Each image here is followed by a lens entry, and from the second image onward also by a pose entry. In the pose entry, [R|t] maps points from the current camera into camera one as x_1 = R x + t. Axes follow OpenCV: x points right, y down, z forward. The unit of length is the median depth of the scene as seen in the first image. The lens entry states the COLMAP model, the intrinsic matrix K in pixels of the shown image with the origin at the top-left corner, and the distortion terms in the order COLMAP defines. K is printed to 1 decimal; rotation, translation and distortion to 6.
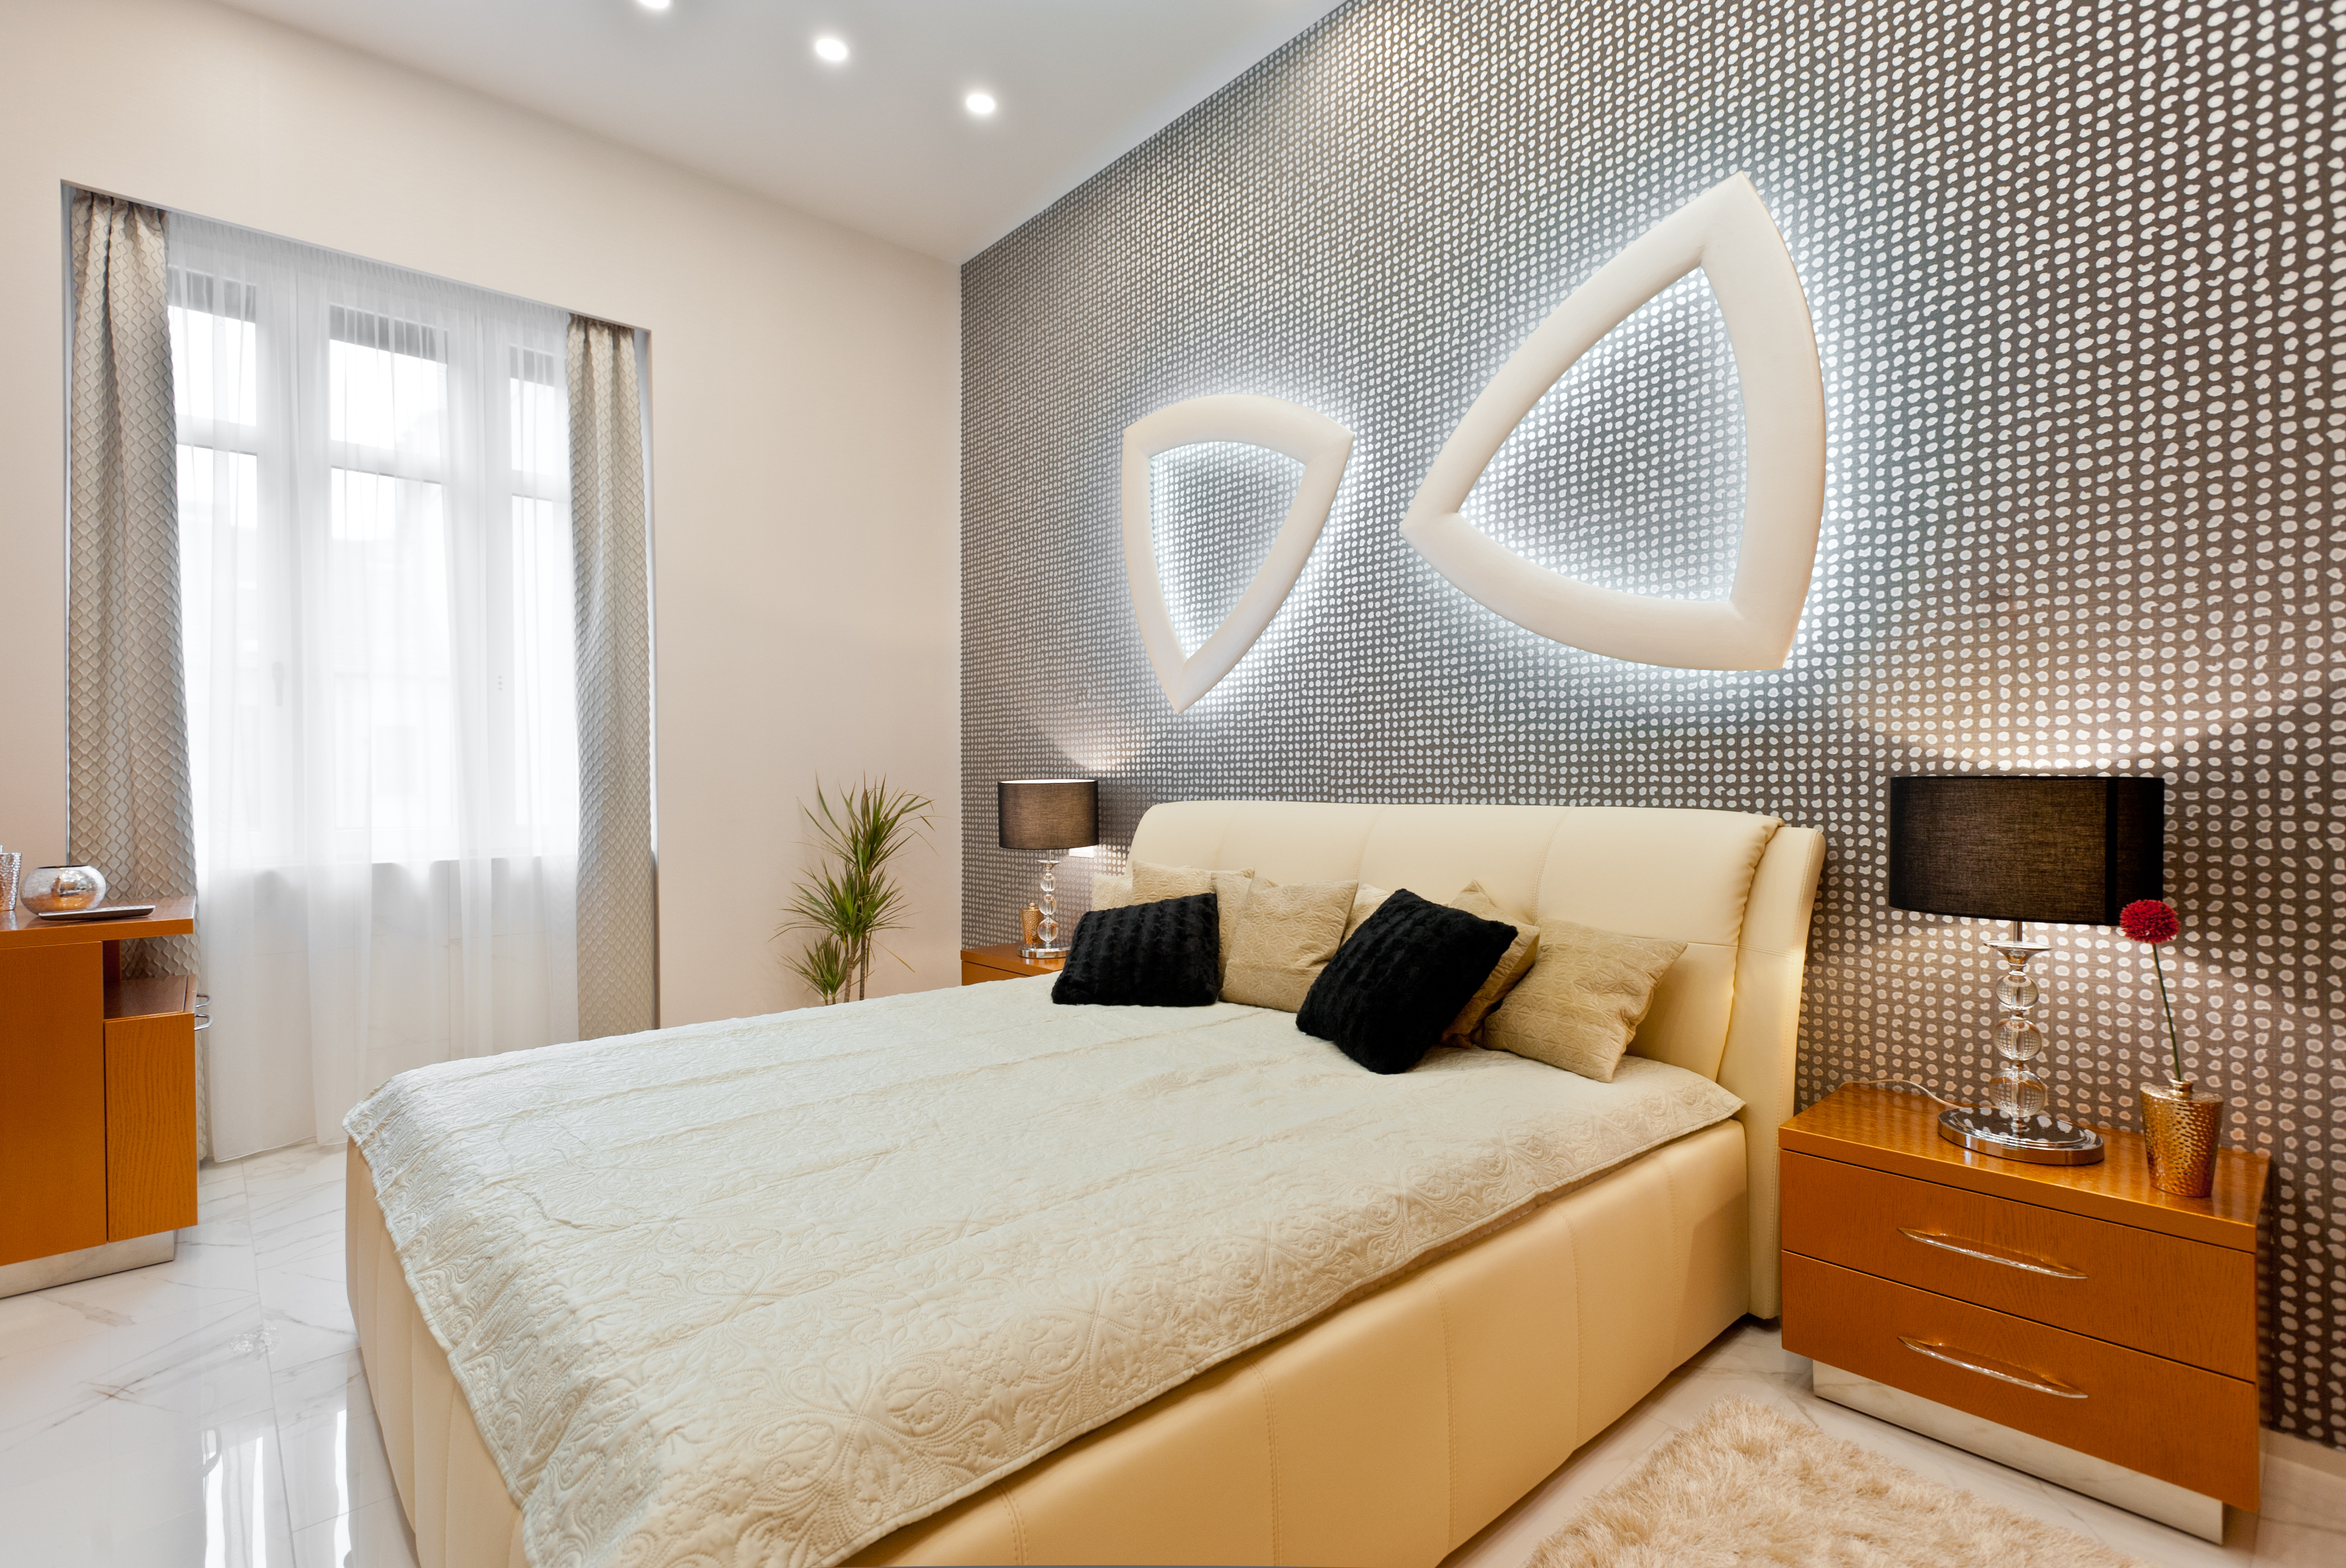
lens RADIAL K [[1074.8, 0, 1172.5], [0, 1074.8, 790.2], [0, 0, 1]] dist [0.018279, -0.008038]
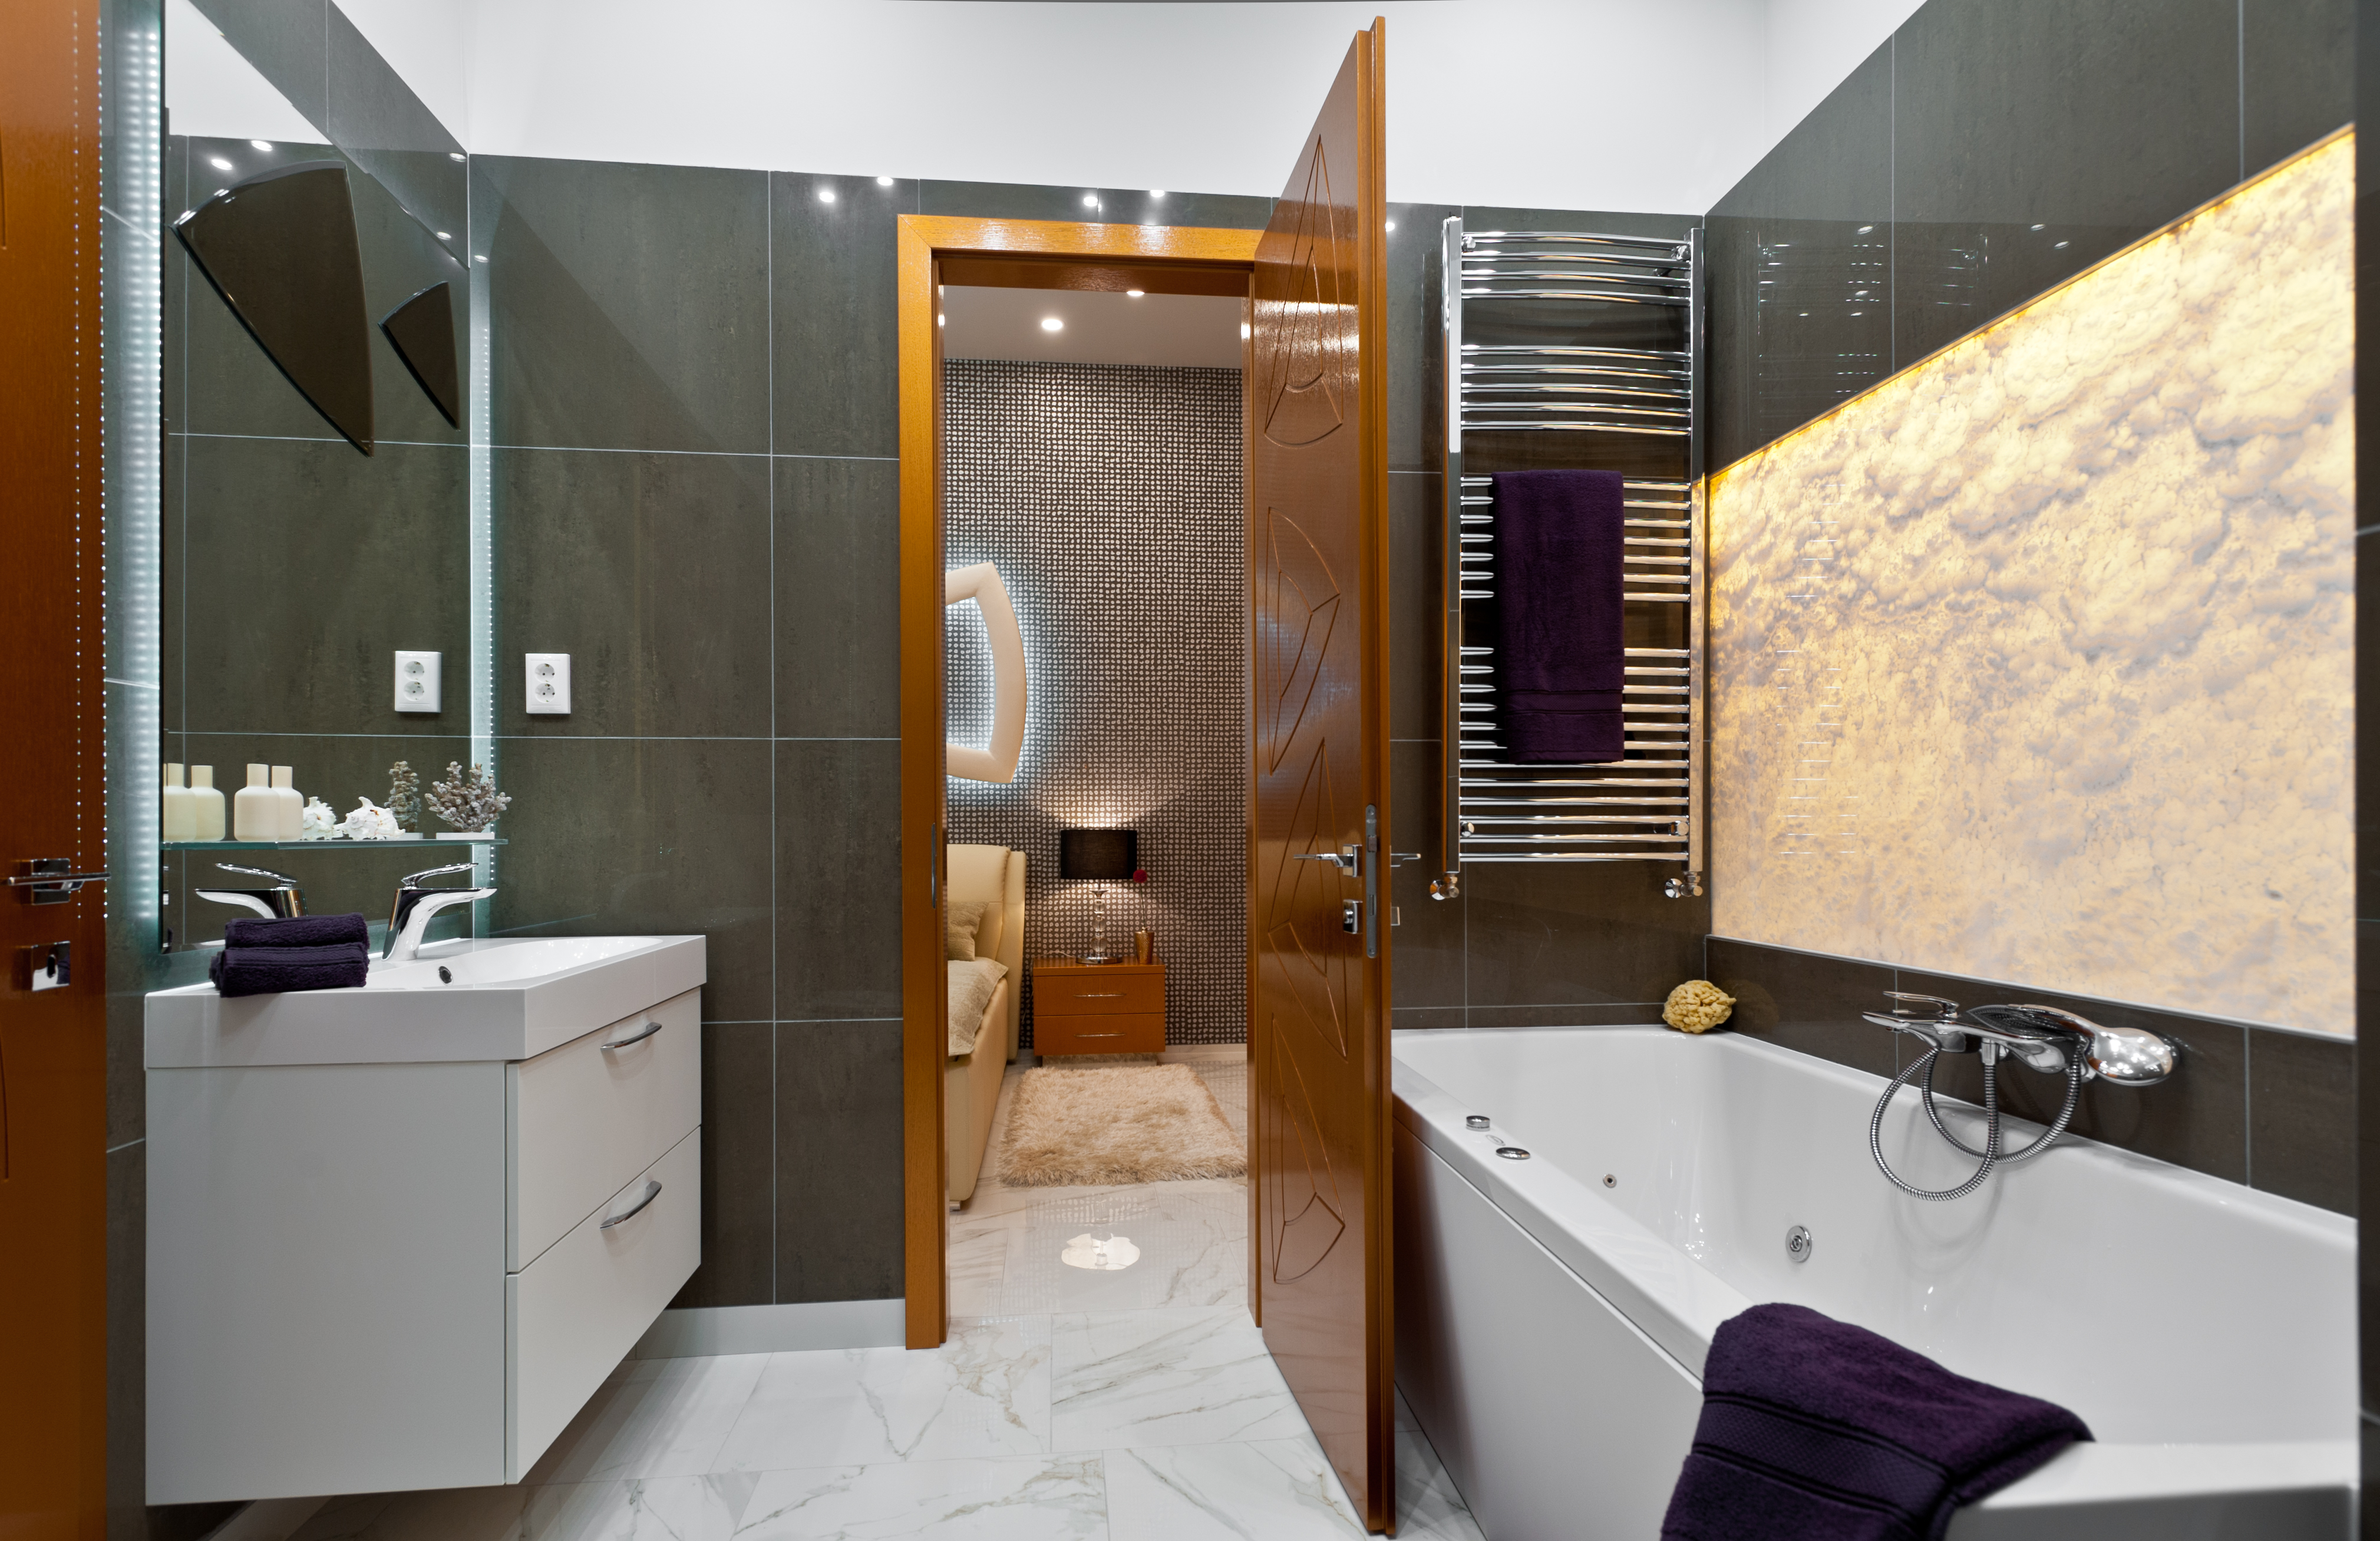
lens RADIAL K [[1139.5, 0, 1178.2], [0, 1139.5, 833.2], [0, 0, 1]] dist [0.002153, -0.001132]
pose [[0.593710, 0.000910, 0.804679, -1.288687], [0.006881, 0.999957, -0.006207, 0.013989], [-0.804650, 0.009222, 0.593678, -0.801962]]
